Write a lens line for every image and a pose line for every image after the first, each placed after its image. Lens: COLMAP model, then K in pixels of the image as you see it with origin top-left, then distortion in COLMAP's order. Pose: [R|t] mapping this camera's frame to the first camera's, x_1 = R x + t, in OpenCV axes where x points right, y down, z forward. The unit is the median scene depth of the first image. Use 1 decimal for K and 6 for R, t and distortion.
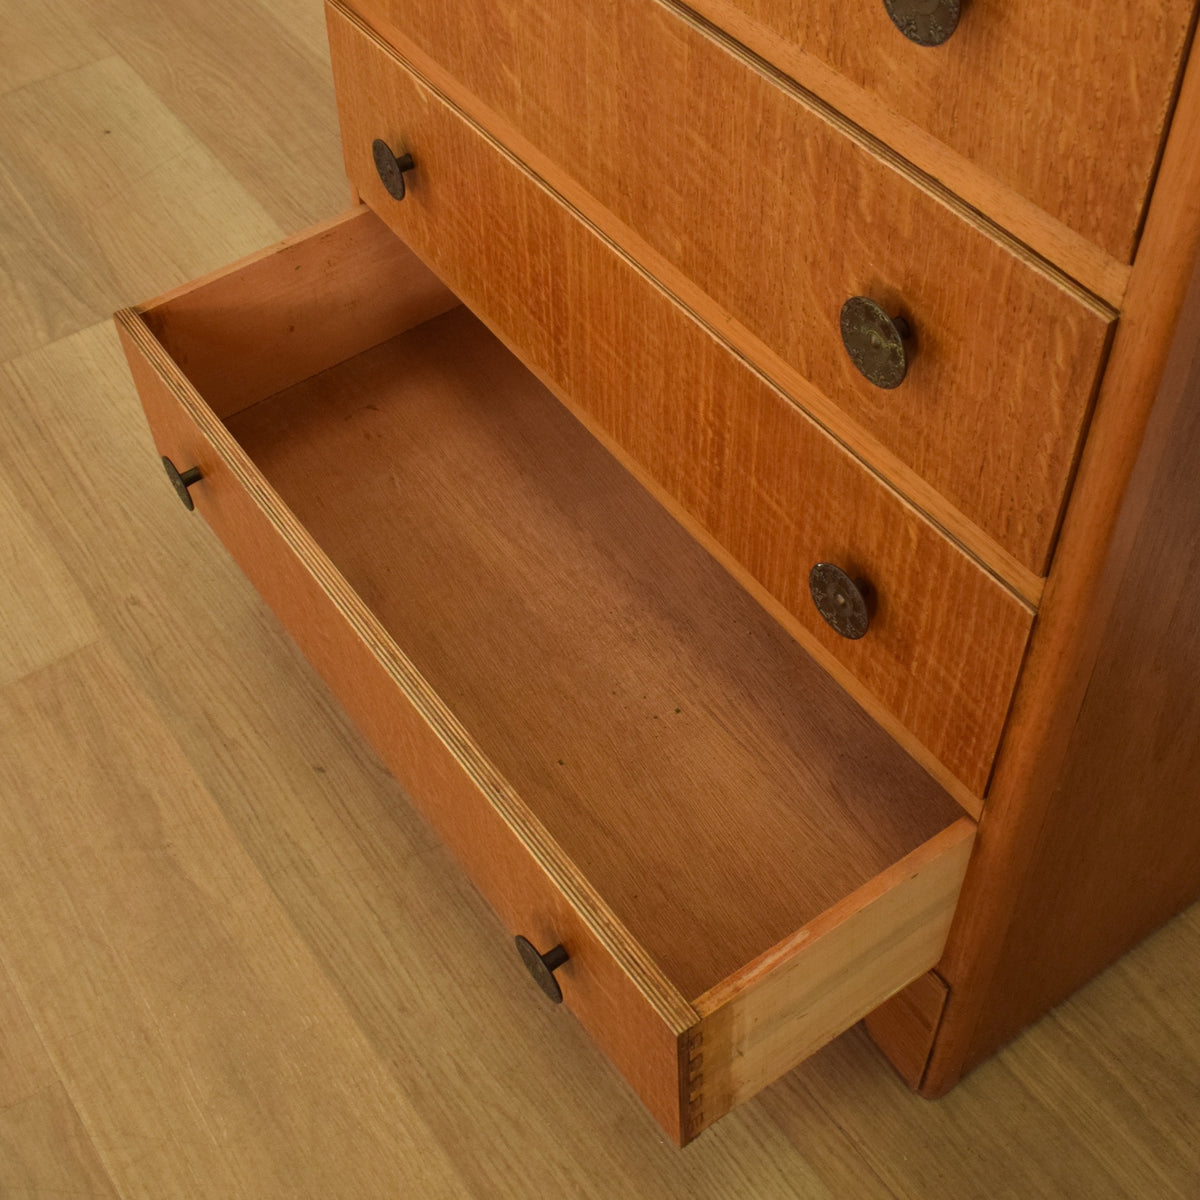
lens RADIAL K [[1700.0, 0, 559.7], [0, 1700.0, 549.7], [0, 0, 1]] dist [-0.110973, 0.017362]
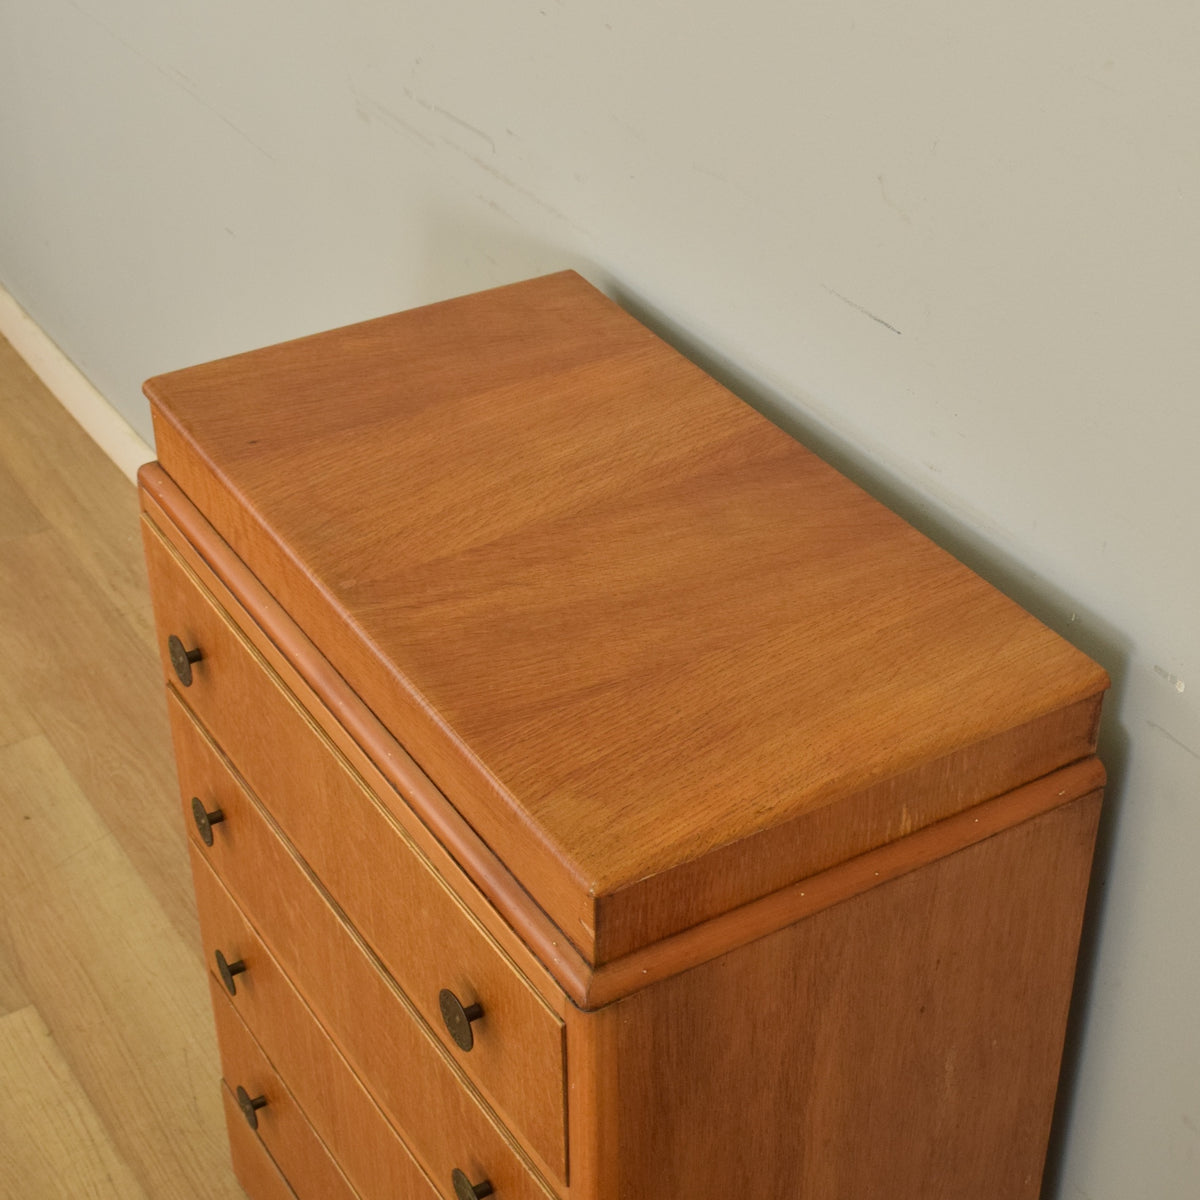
lens RADIAL K [[2273.5, 0, 600.0], [0, 2273.5, 600.0], [0, 0, 1]] dist [-0.067449, -0.298760]
pose [[0.999183, 0.031216, -0.025655, 0.287042], [-0.035939, 0.976787, -0.211176, -0.188264], [0.018468, 0.211926, 0.977111, -0.973408]]
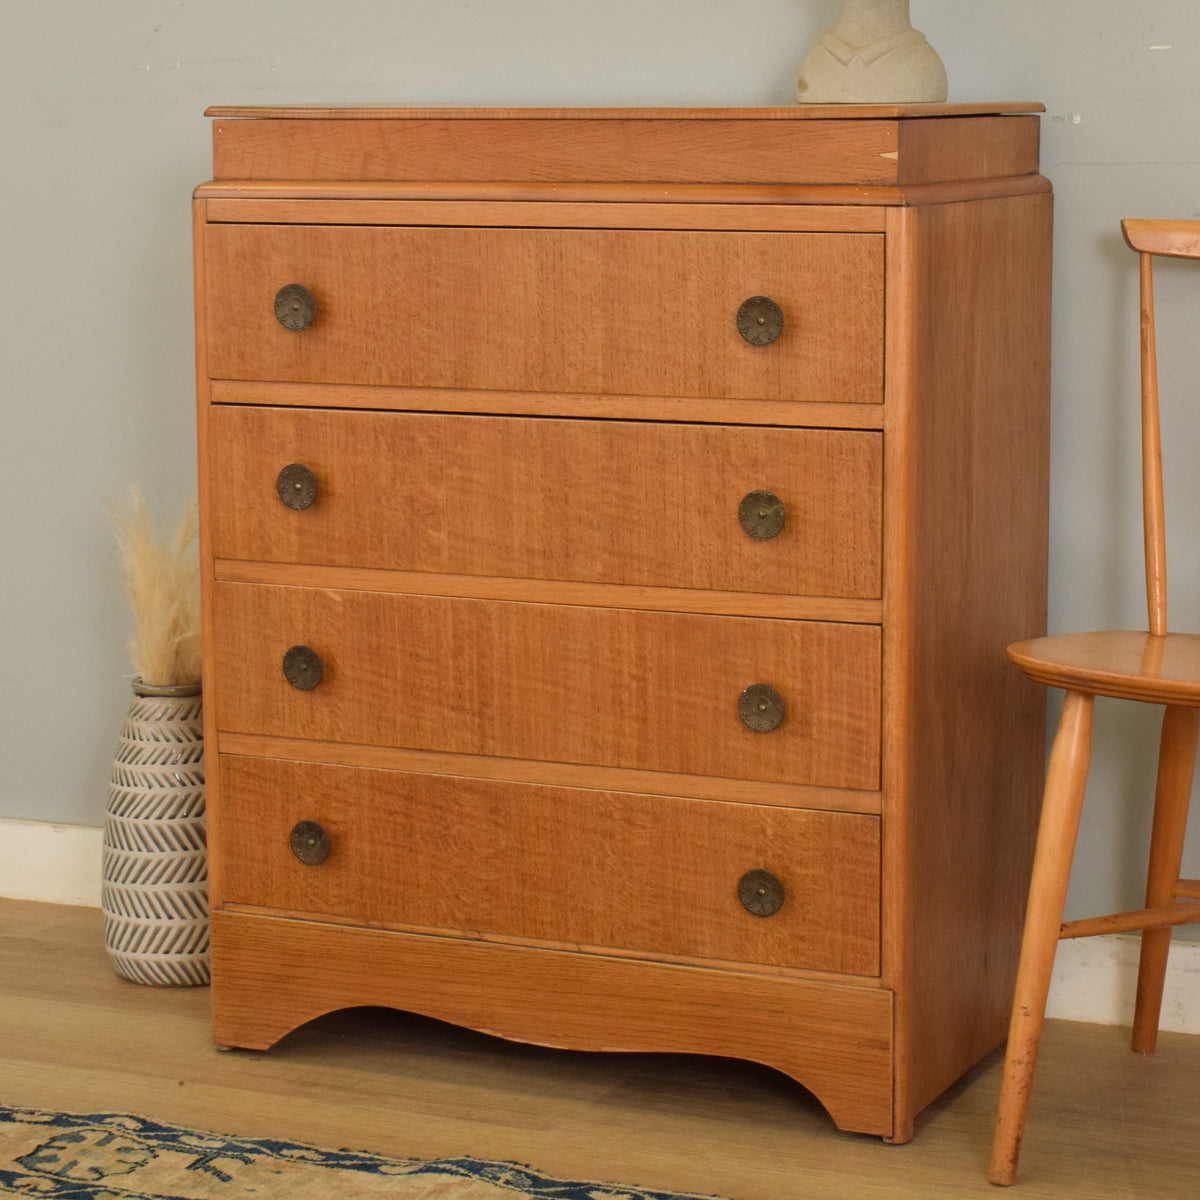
lens RADIAL K [[3275.5, 0, 636.4], [0, 3275.5, 593.3], [0, 0, 1]] dist [-0.013805, 0.241347]
pose [[0.847947, -0.063520, 0.526261, -1.642407], [0.376448, 0.771116, -0.513485, 1.557827], [-0.373192, 0.633518, 0.677778, -1.247574]]
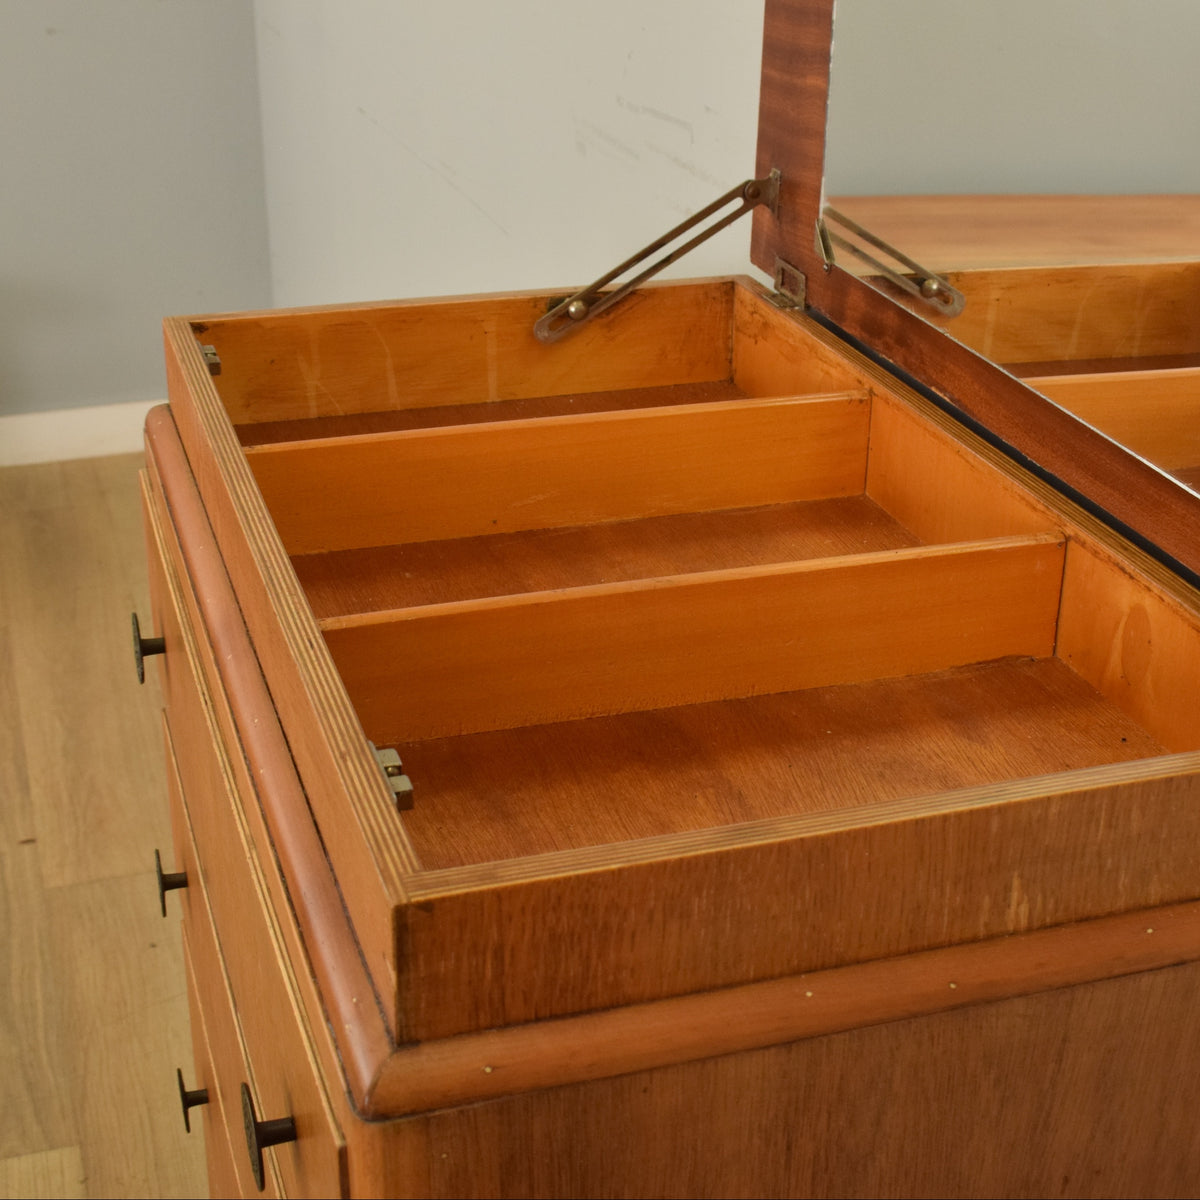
lens RADIAL K [[1995.2, 0, 600.0], [0, 1995.2, 600.0], [0, 0, 1]] dist [-0.044370, -0.086529]
pose [[0.961588, 0.136546, -0.238126, 0.478718], [-0.215992, 0.911739, -0.349400, -0.176185], [0.169399, 0.387412, 0.906210, -0.177457]]
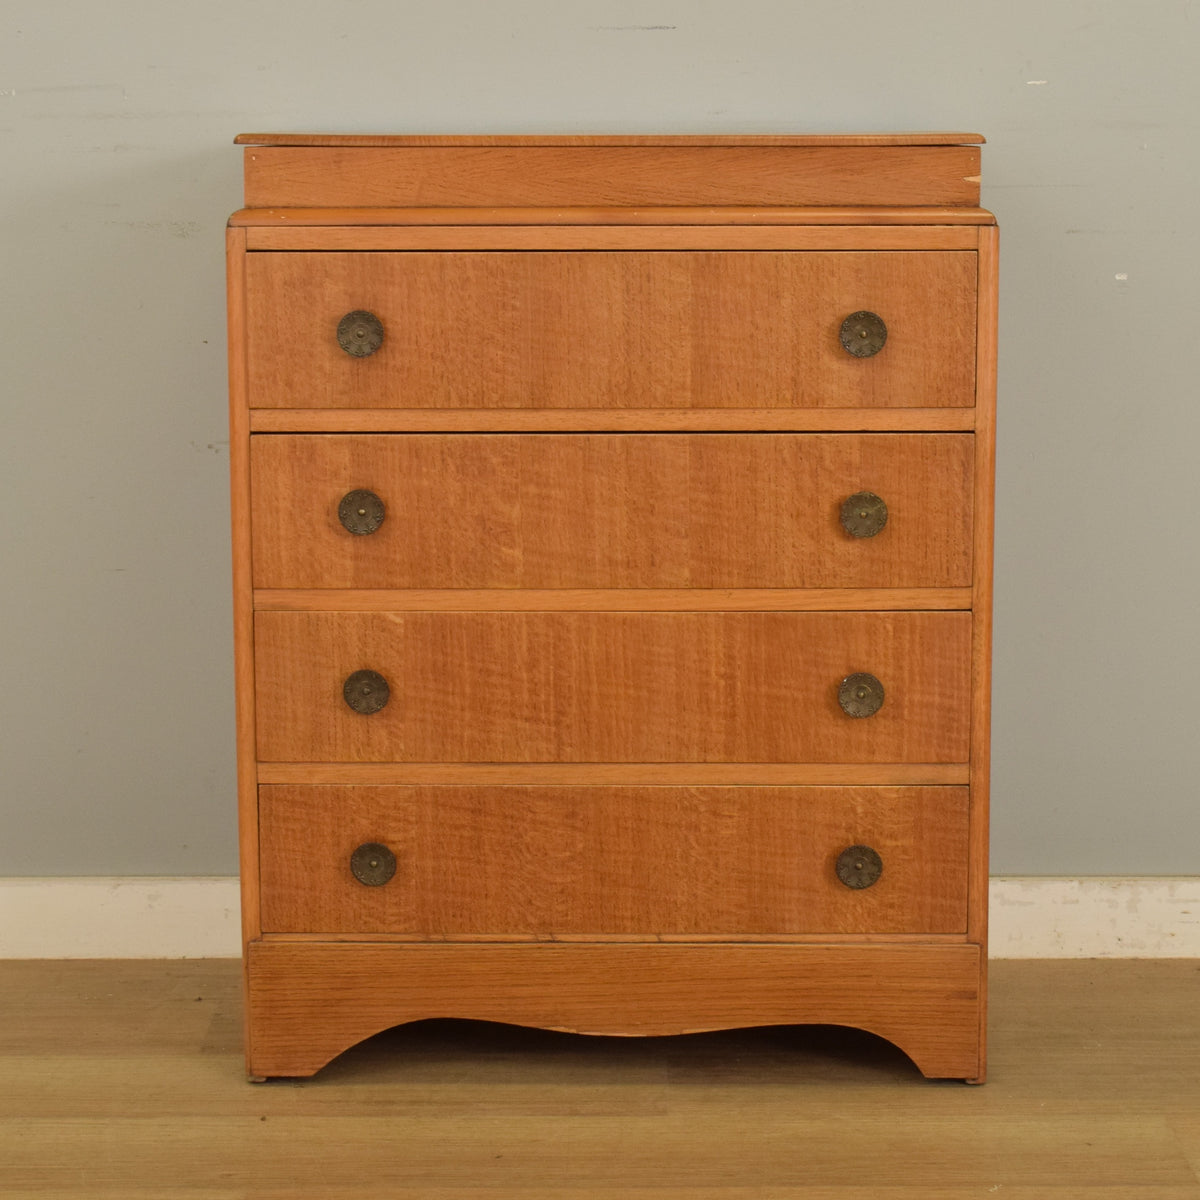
lens RADIAL K [[2974.6, 0, 600.0], [0, 2974.6, 600.0], [0, 0, 1]] dist [-0.013095, 0.254631]
pose [[0.557765, -0.110925, 0.822553, -2.578839], [0.597343, 0.741714, -0.305029, 0.751471], [-0.576264, 0.661480, 0.479962, -0.448687]]
